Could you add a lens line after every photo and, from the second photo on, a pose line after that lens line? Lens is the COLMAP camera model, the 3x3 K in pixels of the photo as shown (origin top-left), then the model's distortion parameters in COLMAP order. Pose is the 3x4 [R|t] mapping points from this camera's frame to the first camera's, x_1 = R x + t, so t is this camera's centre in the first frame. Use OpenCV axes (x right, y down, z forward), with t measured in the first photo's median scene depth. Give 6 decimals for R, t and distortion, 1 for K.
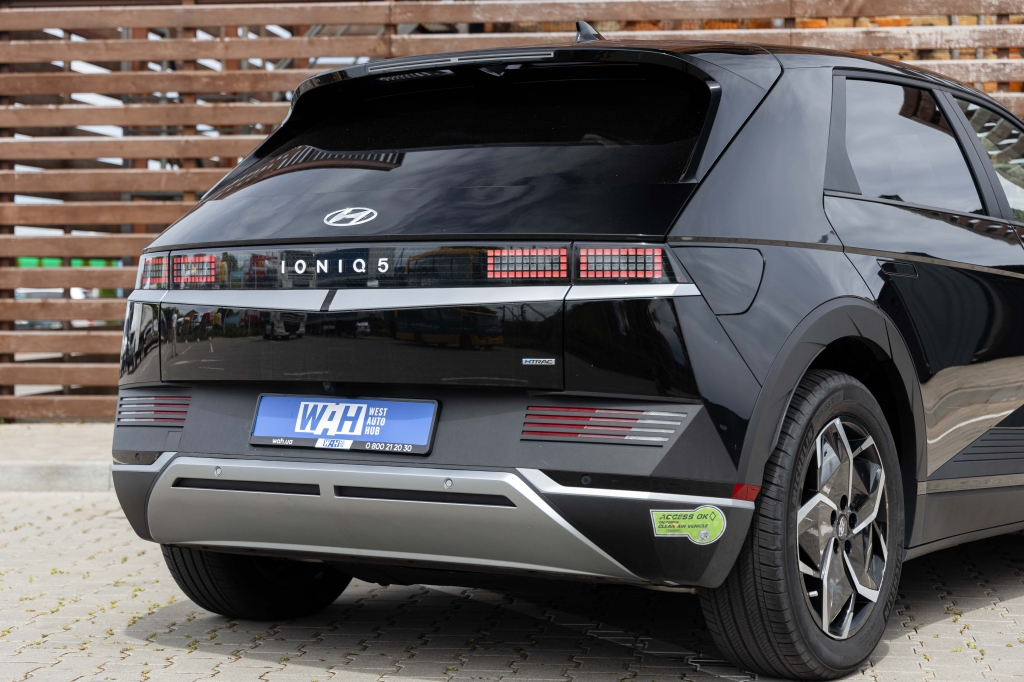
lens RADIAL K [[1889.1, 0, 512.0], [0, 1889.1, 341.0], [0, 0, 1]] dist [-0.008427, -0.067420]
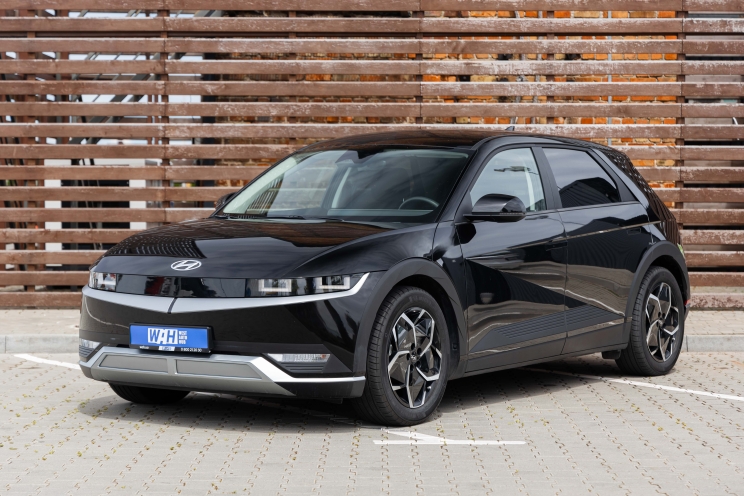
lens RADIAL K [[1731.2, 0, 372.0], [0, 1731.2, 248.0], [0, 0, 1]] dist [0.050411, -0.492971]
pose [[0.992143, 0.000051, 0.125108, -0.158214], [-0.002006, 0.999878, 0.015499, -0.063167], [-0.125092, -0.015628, 0.992022, -0.943497]]
